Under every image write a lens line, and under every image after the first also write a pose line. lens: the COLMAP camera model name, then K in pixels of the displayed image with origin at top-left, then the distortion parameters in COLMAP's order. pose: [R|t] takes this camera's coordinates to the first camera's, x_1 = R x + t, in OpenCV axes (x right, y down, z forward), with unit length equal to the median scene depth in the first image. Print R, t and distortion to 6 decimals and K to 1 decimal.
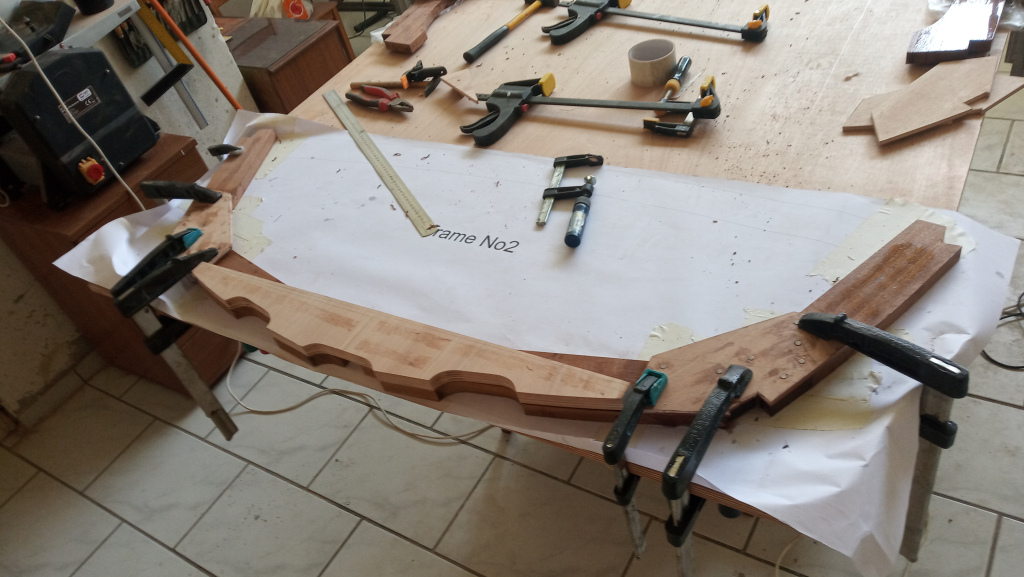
lens RADIAL K [[773.9, 0, 512.6], [0, 773.9, 296.1], [0, 0, 1]] dist [0.053954, -0.082316]
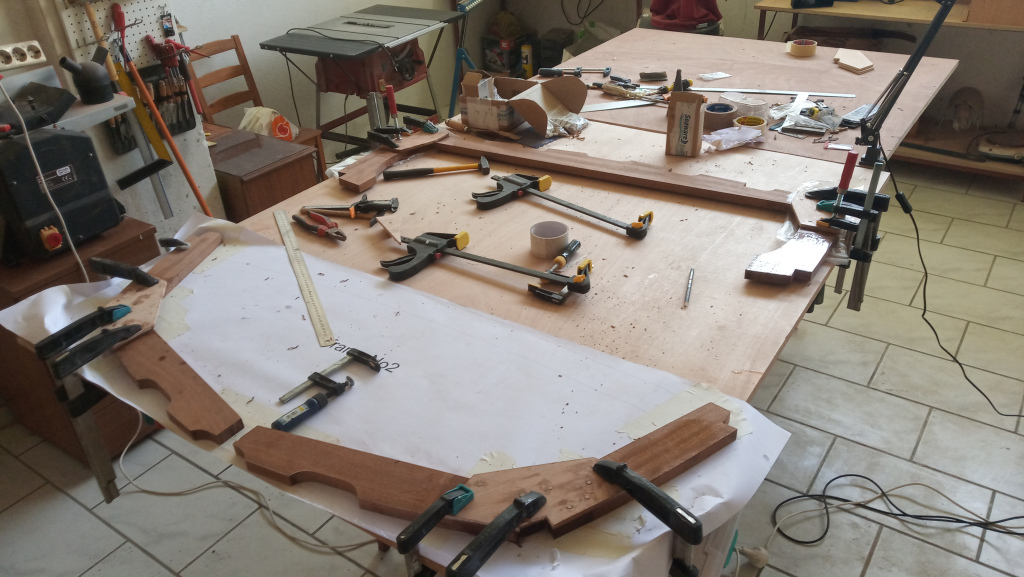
lens RADIAL K [[773.9, 0, 512.6], [0, 773.9, 296.1], [0, 0, 1]] dist [0.053954, -0.082316]
pose [[0.982802, 0.179530, 0.043234, 0.081577], [-0.168804, 0.968354, -0.183834, 0.012052], [-0.074869, 0.173374, 0.982006, -0.138705]]
